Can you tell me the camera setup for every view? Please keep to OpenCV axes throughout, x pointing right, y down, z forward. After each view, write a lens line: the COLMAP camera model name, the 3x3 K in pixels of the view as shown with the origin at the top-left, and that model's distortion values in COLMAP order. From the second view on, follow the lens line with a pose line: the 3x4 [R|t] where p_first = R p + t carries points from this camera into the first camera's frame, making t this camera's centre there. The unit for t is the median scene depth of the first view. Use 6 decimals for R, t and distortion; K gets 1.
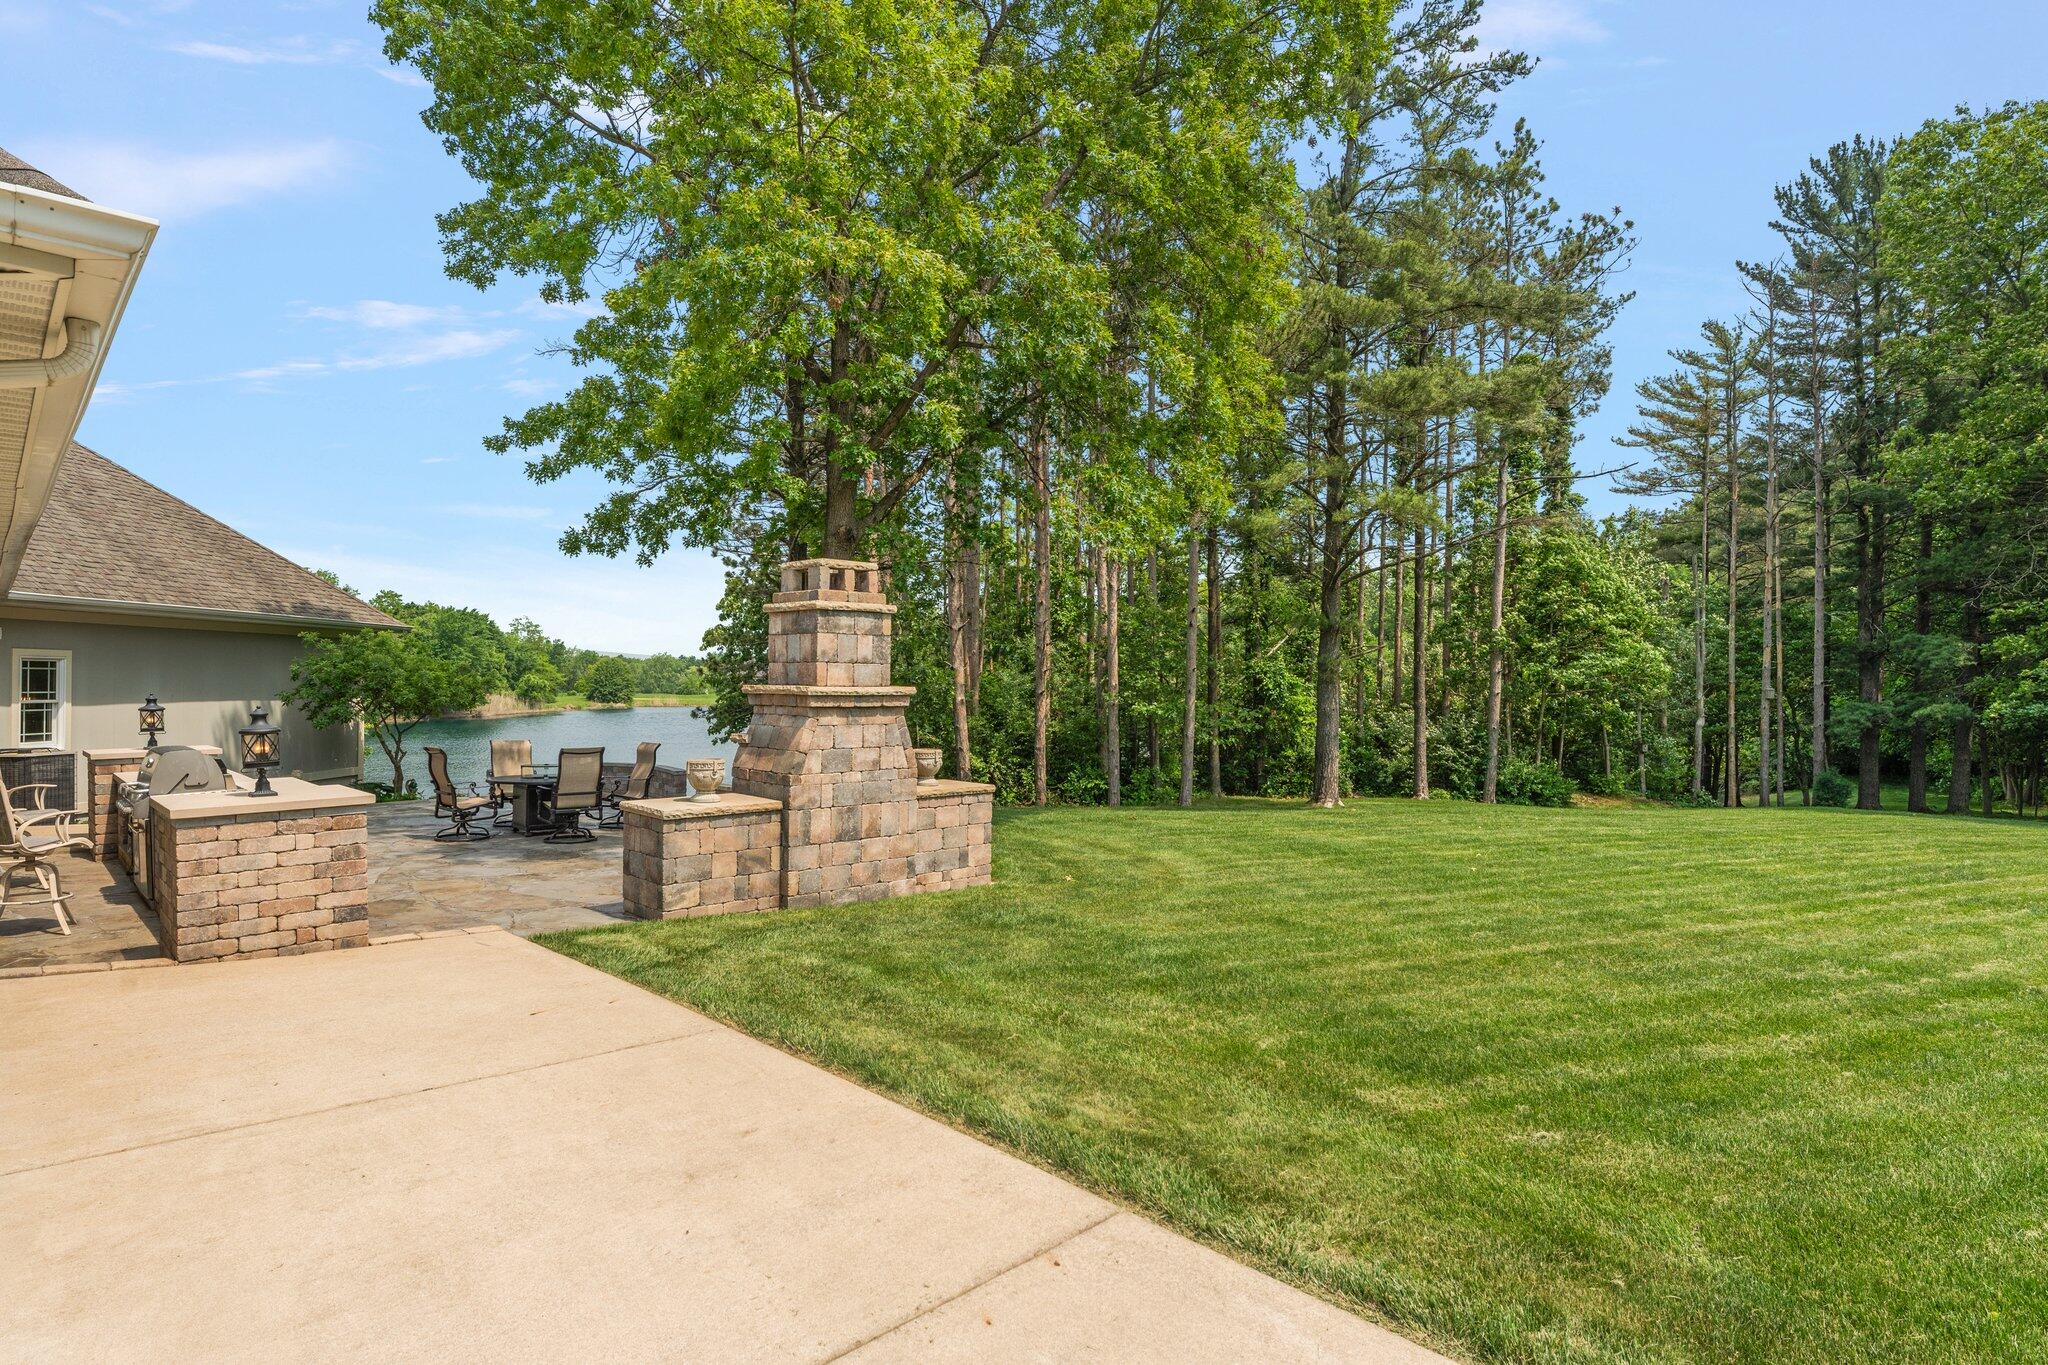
lens RADIAL K [[1080.1, 0, 1016.4], [0, 1080.1, 677.1], [0, 0, 1]] dist [-0.000529, 0.000250]
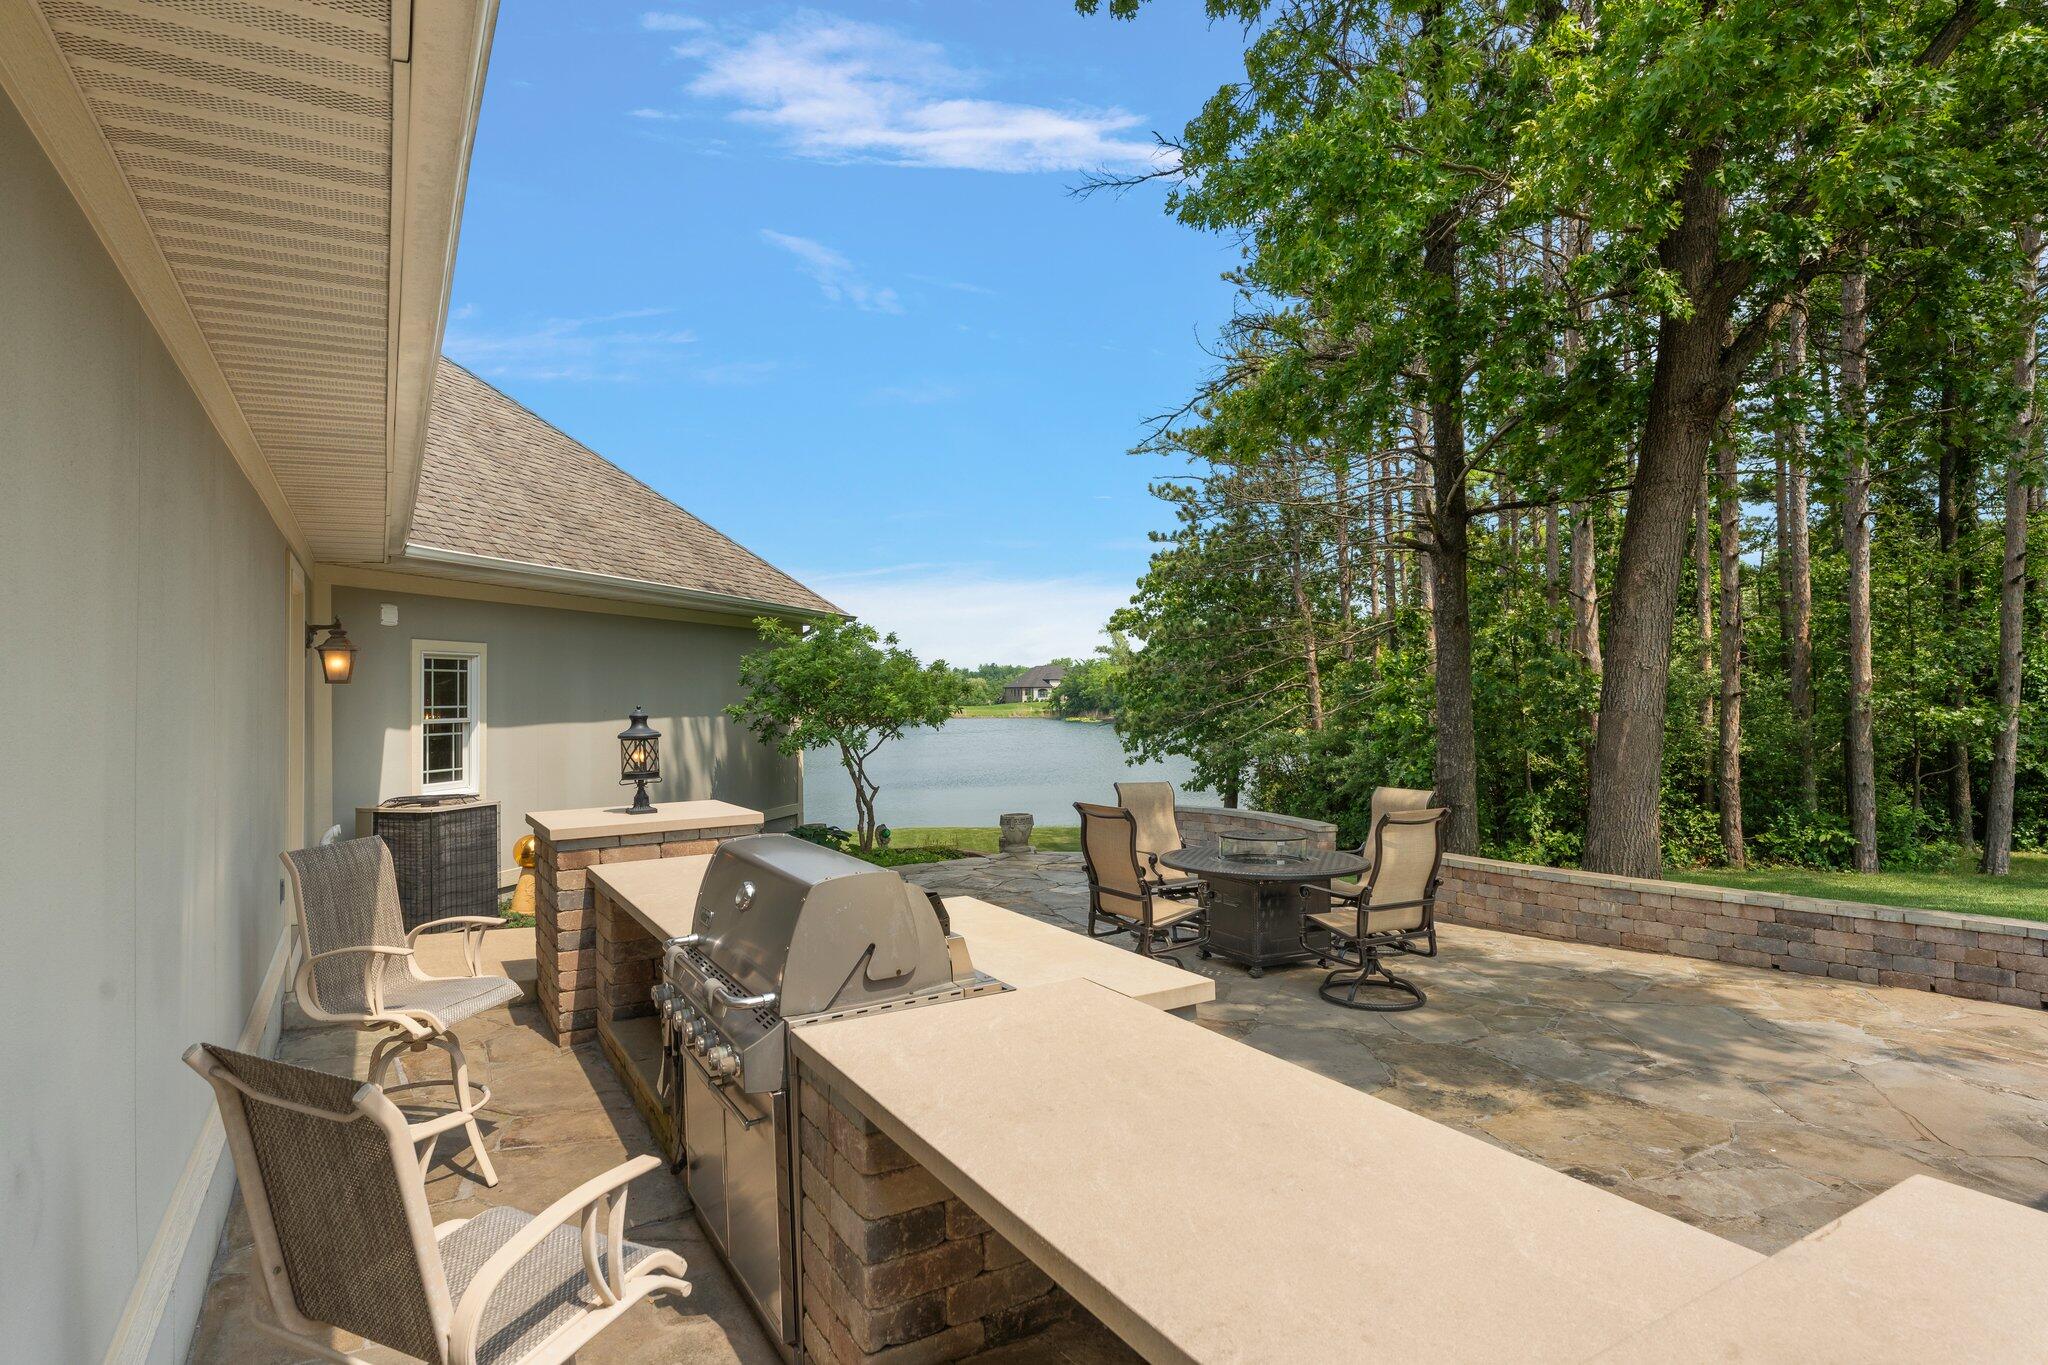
lens RADIAL K [[1087.3, 0, 1024.0], [0, 1087.3, 682.5], [0, 0, 1]] dist [-0.003553, -0.000517]
pose [[0.972796, -0.015023, -0.231176, -0.443774], [0.014033, 0.999884, -0.005927, 0.008695], [0.231238, 0.002522, 0.972894, 0.474322]]
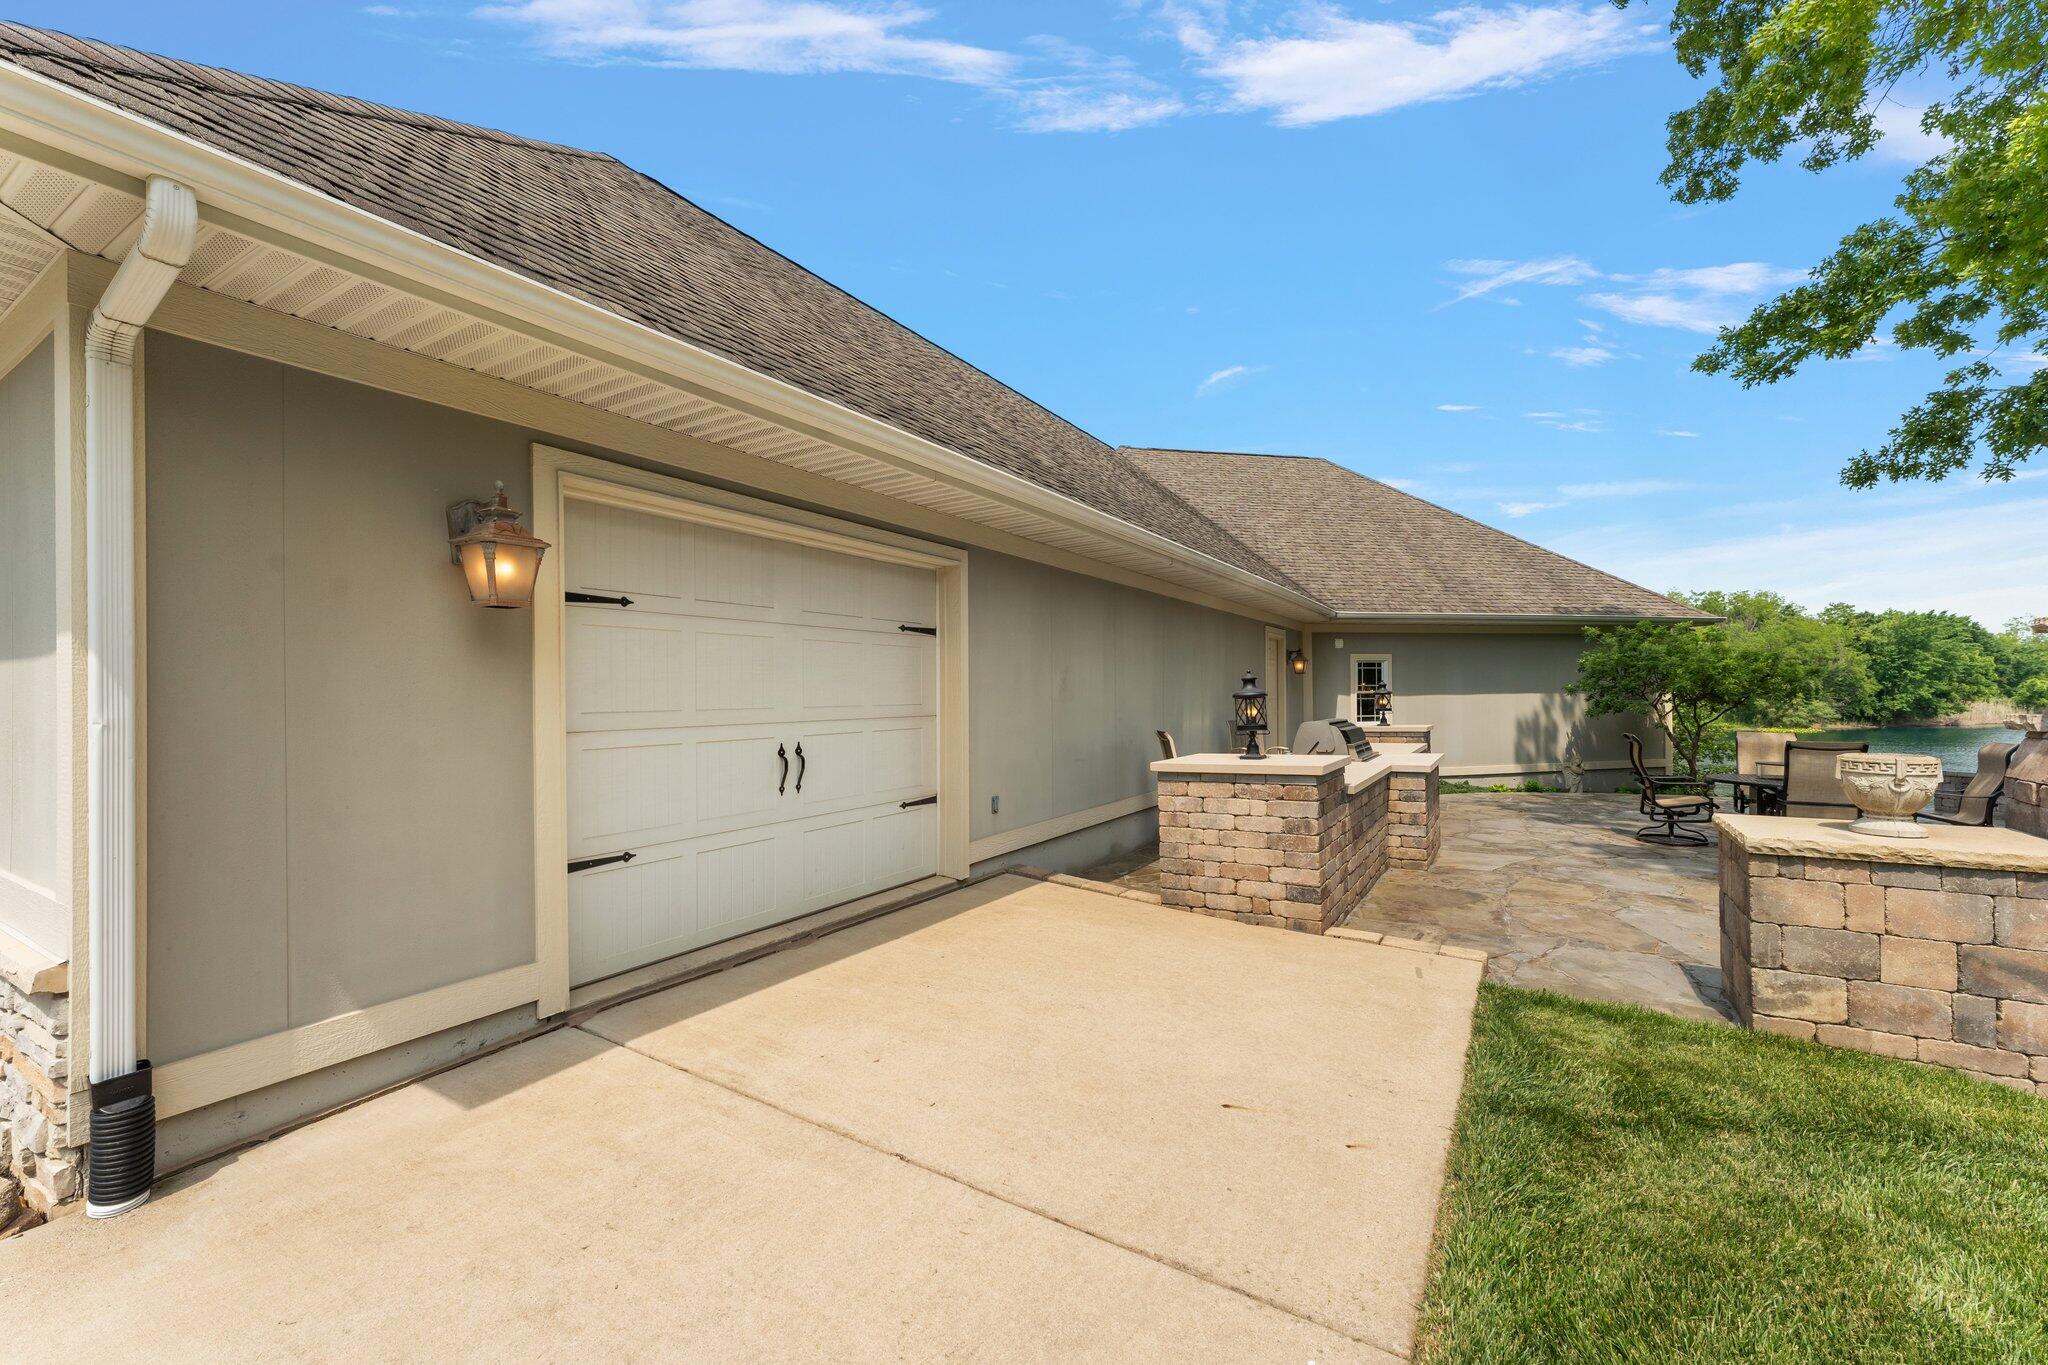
lens RADIAL K [[835.7, 0, 1018.4], [0, 835.7, 693.1], [0, 0, 1]] dist [0.002501, -0.000112]
pose [[0.253474, -0.013614, -0.967246, 0.003998], [0.016222, 0.999820, -0.009822, 0.028994], [0.967206, -0.013201, 0.253649, 0.326077]]
